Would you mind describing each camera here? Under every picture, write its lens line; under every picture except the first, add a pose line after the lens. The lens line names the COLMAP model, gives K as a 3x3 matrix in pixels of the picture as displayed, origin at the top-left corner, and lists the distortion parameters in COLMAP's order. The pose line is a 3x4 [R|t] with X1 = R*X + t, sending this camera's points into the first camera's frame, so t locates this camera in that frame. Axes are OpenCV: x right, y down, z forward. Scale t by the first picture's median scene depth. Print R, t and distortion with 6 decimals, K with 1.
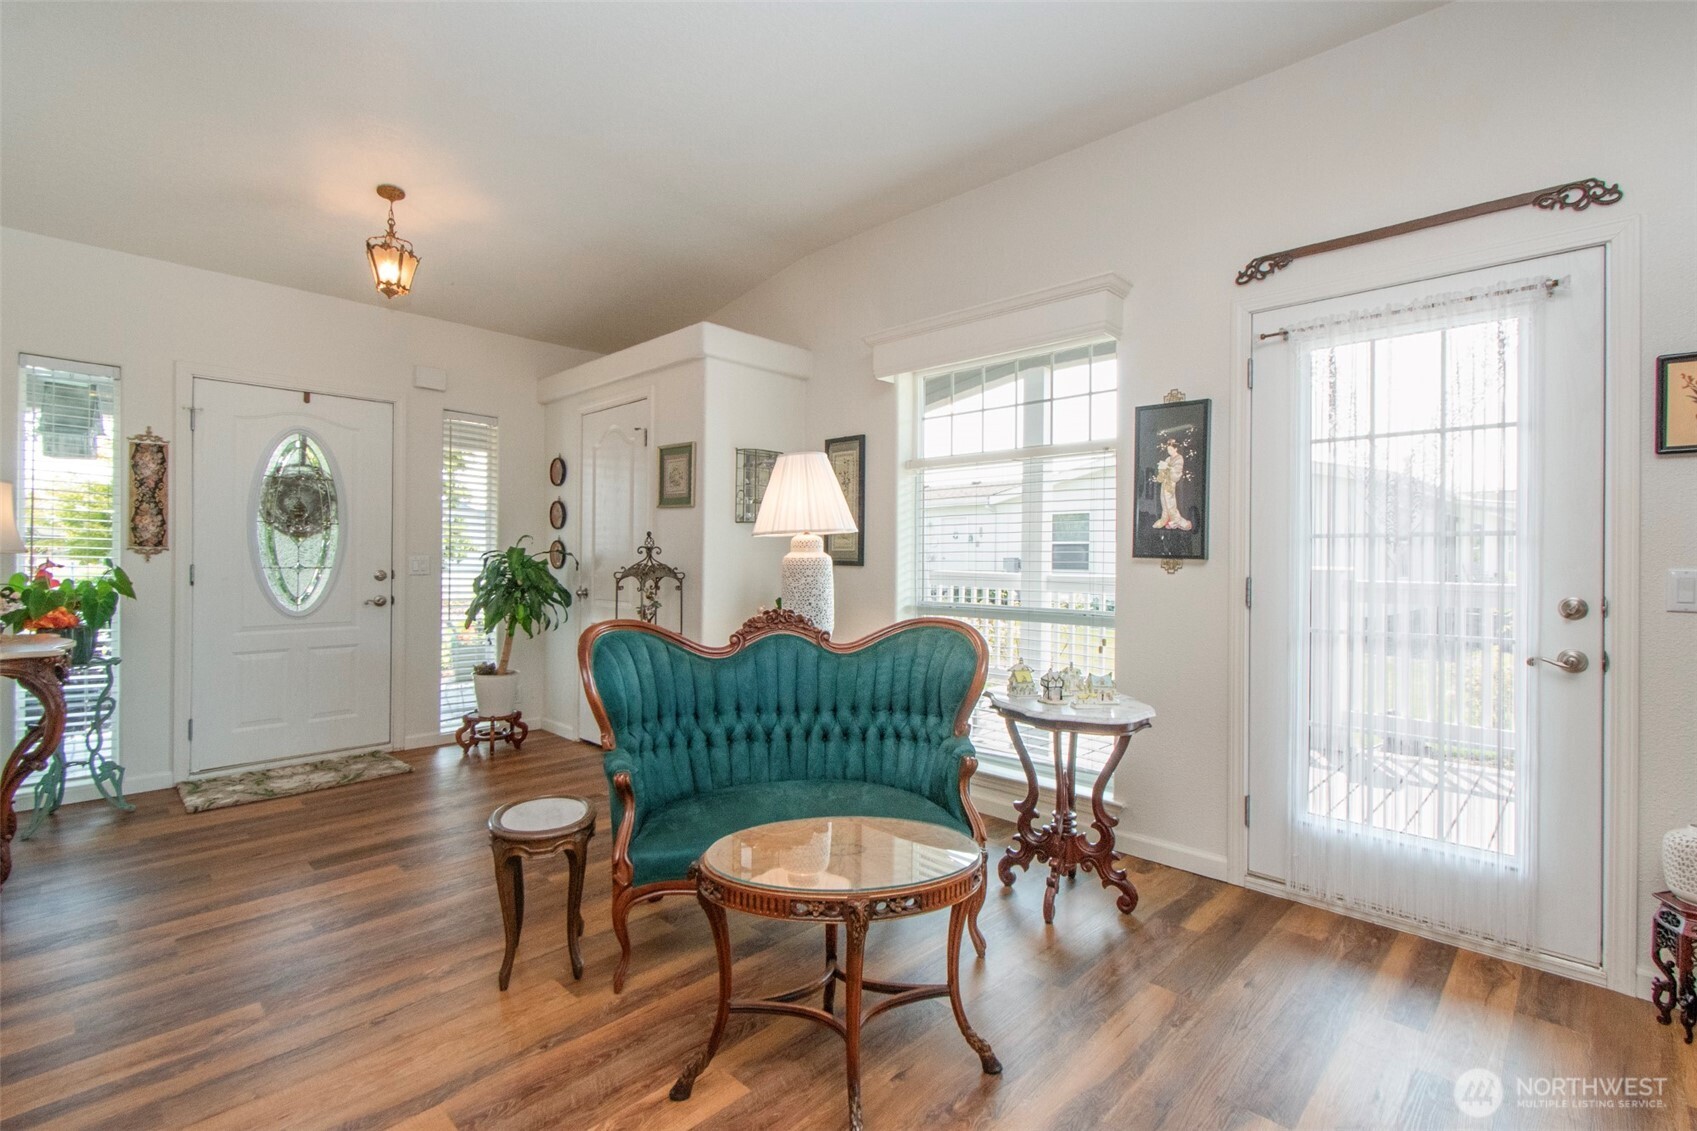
lens RADIAL K [[775.1, 0, 853.7], [0, 775.1, 559.2], [0, 0, 1]] dist [-0.002503, -0.000063]
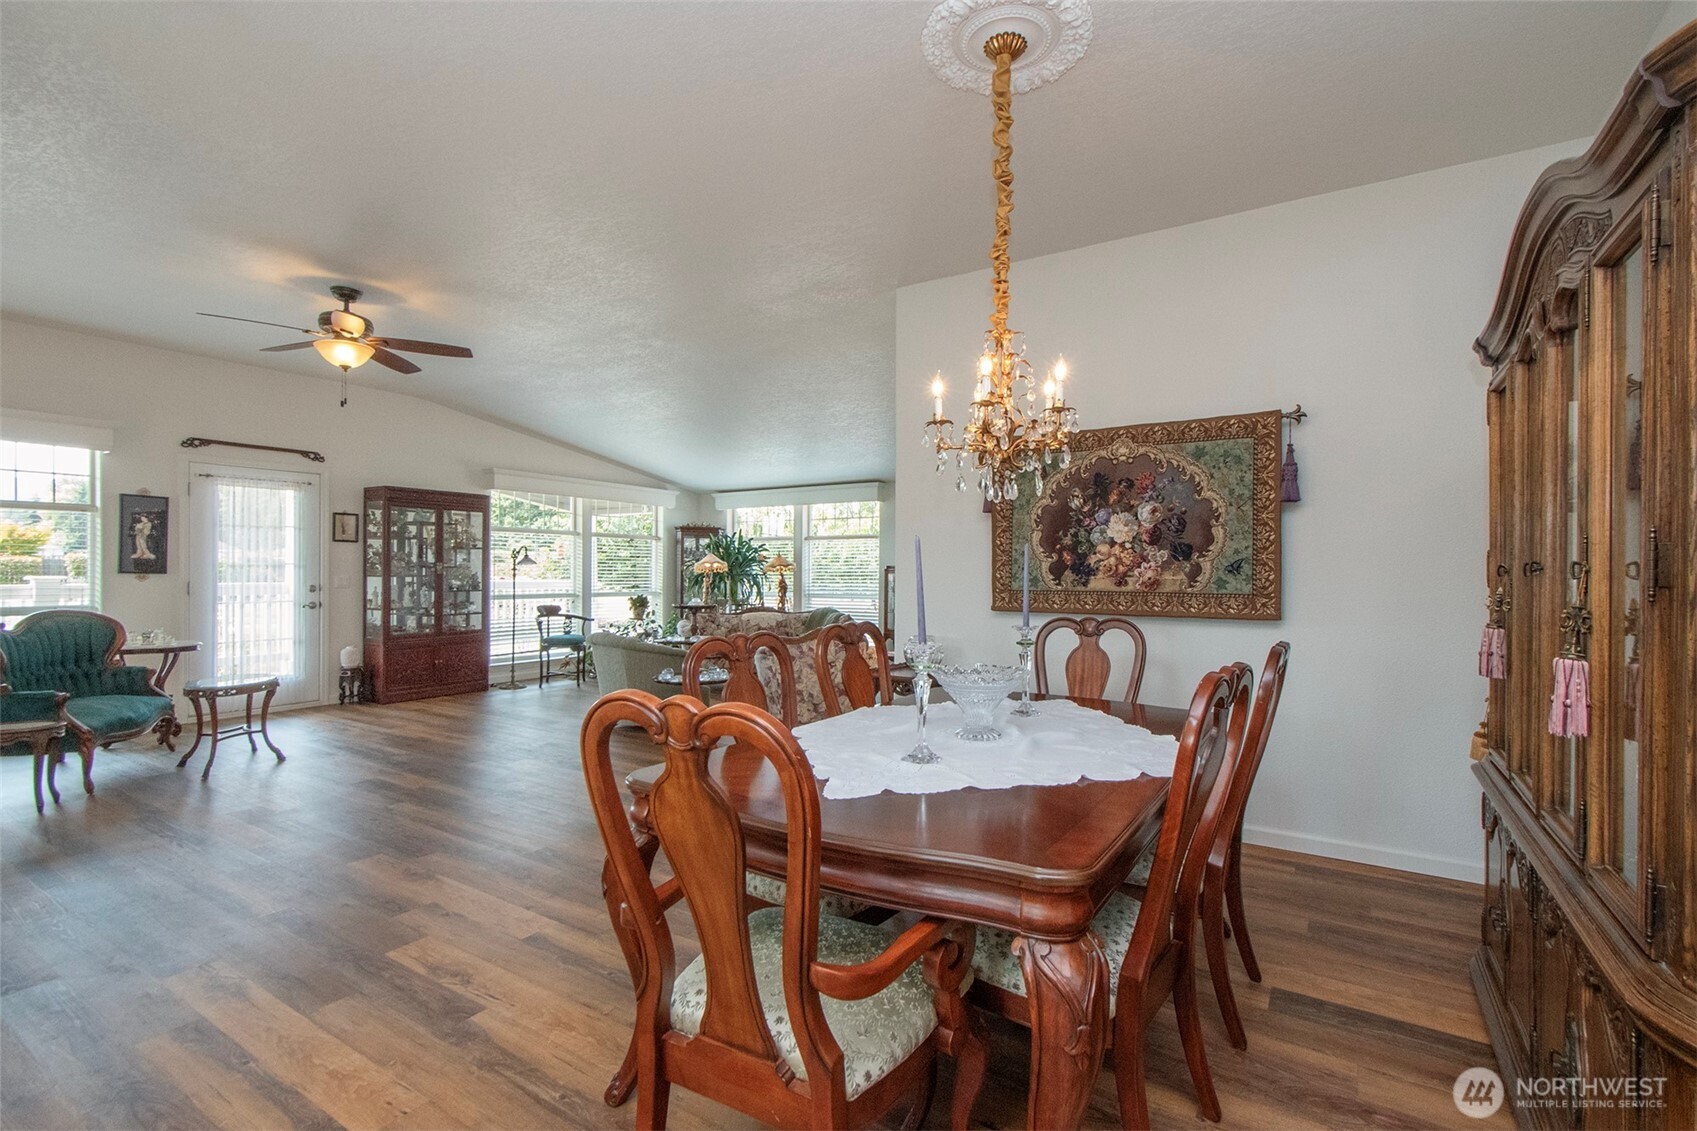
lens RADIAL K [[775.1, 0, 853.0], [0, 775.1, 565.8], [0, 0, 1]] dist [-0.002503, -0.000063]
pose [[-0.195471, -0.006684, 0.980687, -1.906503], [-0.000127, 0.999977, 0.006791, -0.034561], [-0.980709, 0.001203, -0.195467, -0.396586]]
